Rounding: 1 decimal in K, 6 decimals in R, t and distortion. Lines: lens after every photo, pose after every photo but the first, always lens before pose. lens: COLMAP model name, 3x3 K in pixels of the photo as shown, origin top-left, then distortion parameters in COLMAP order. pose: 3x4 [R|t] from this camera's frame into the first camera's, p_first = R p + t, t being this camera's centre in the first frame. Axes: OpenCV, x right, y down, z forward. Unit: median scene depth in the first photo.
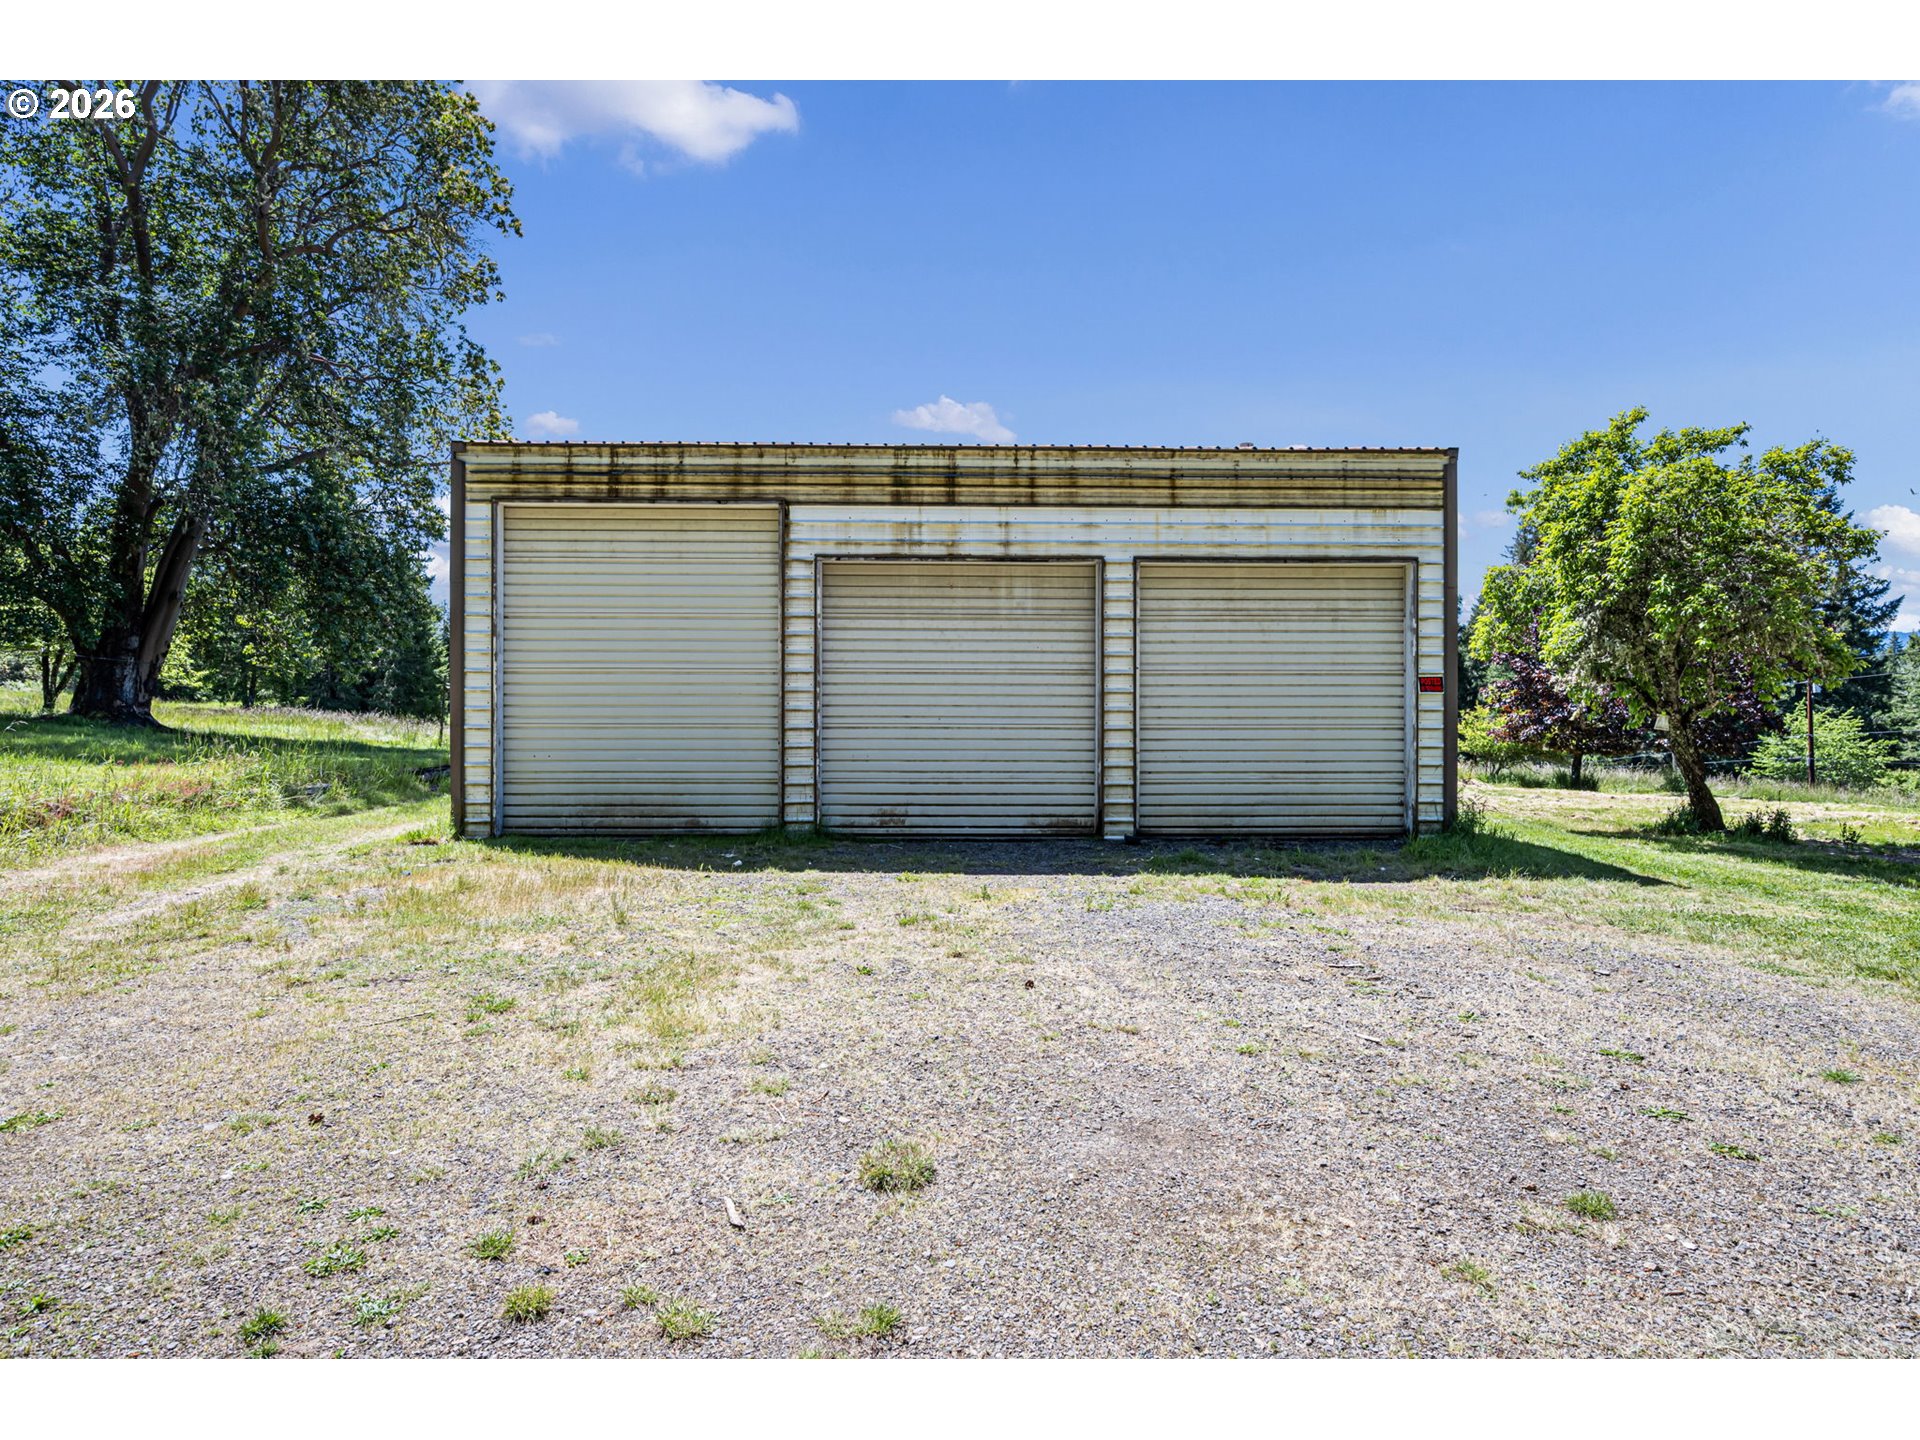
lens RADIAL K [[1045.5, 0, 960.9], [0, 1045.5, 707.3], [0, 0, 1]] dist [-0.000979, 0.001097]
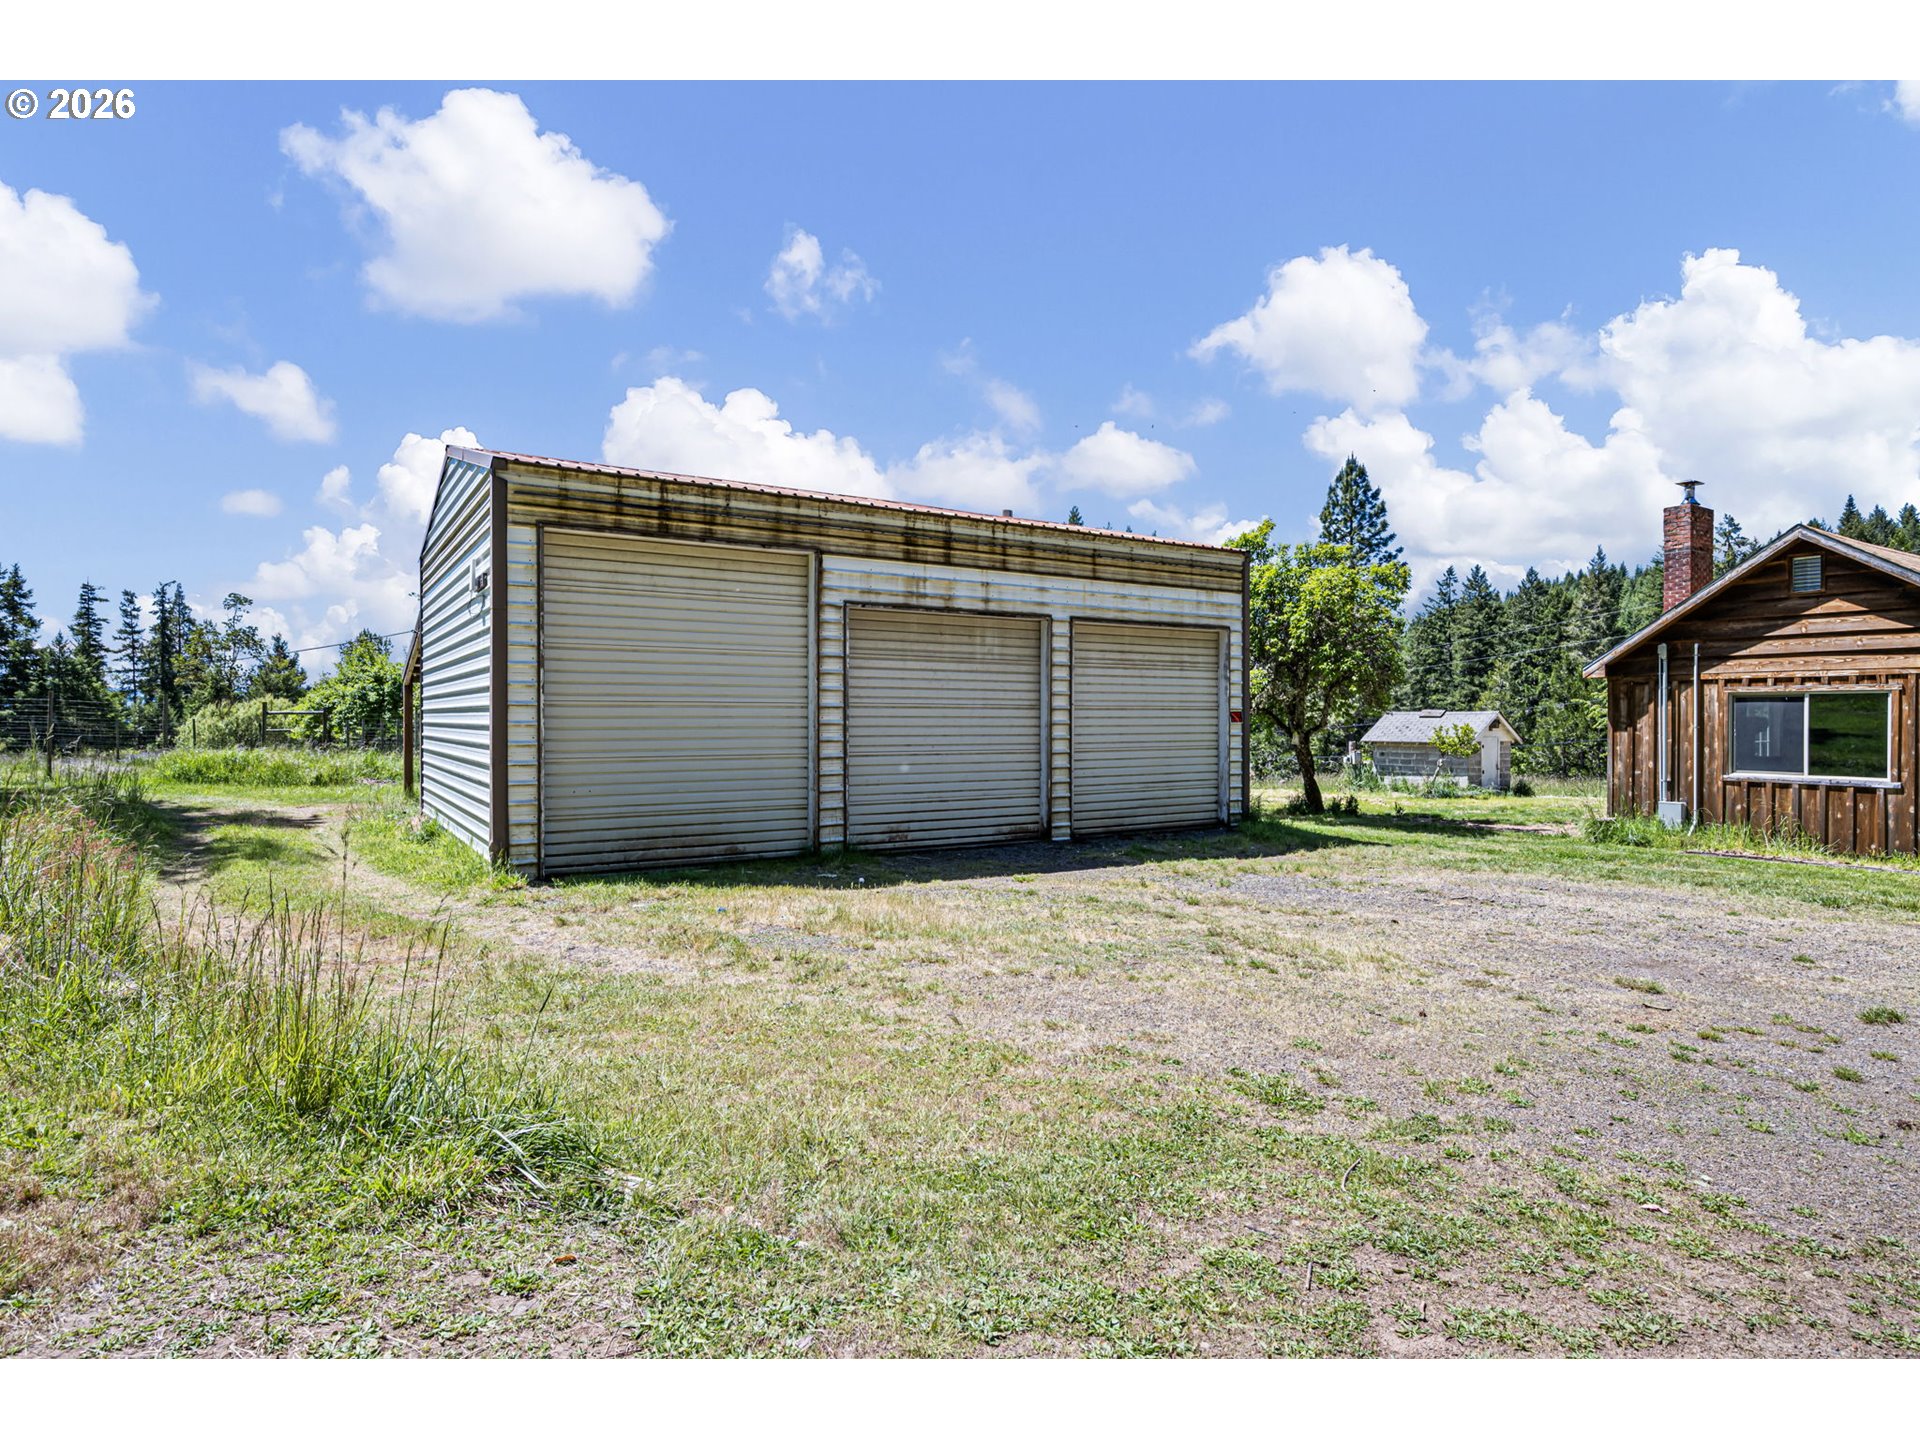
lens RADIAL K [[1045.5, 0, 958.6], [0, 1045.5, 716.6], [0, 0, 1]] dist [-0.000979, 0.001097]
pose [[0.853178, -0.000706, 0.521619, -0.609079], [-0.001692, 0.999990, 0.004121, -0.027594], [-0.521617, -0.004399, 0.853169, -0.010894]]
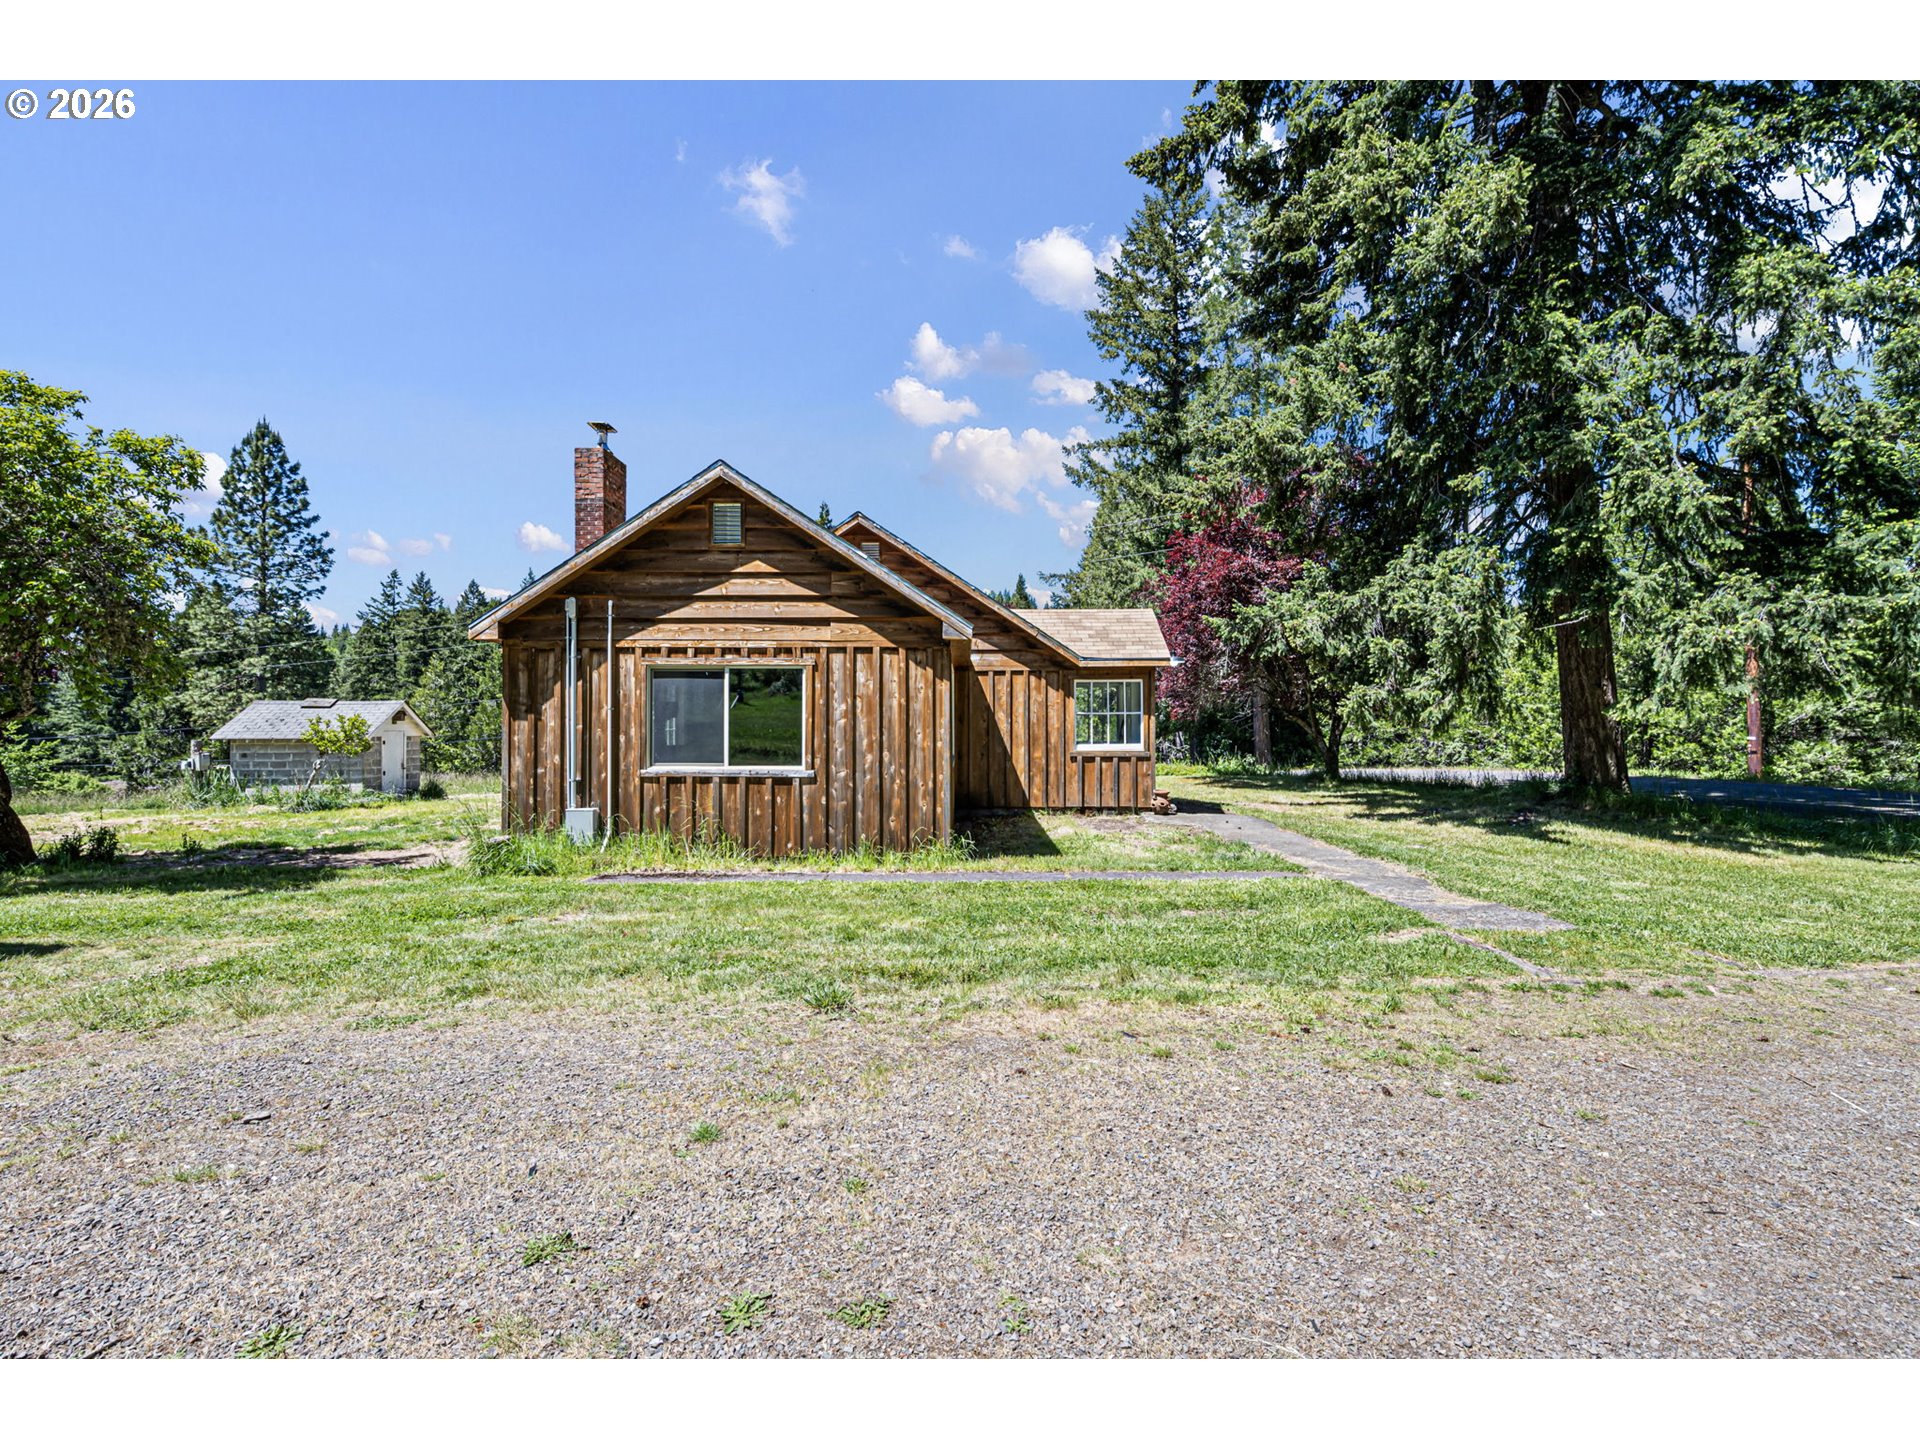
lens RADIAL K [[890.7, 0, 954.1], [0, 890.7, 720.1], [0, 0, 1]] dist [0.002356, 0.000110]
pose [[0.033798, -0.002415, 0.999426, 0.029778], [-0.005030, 0.999984, 0.002586, -0.003138], [-0.999416, -0.005114, 0.033786, 0.270431]]
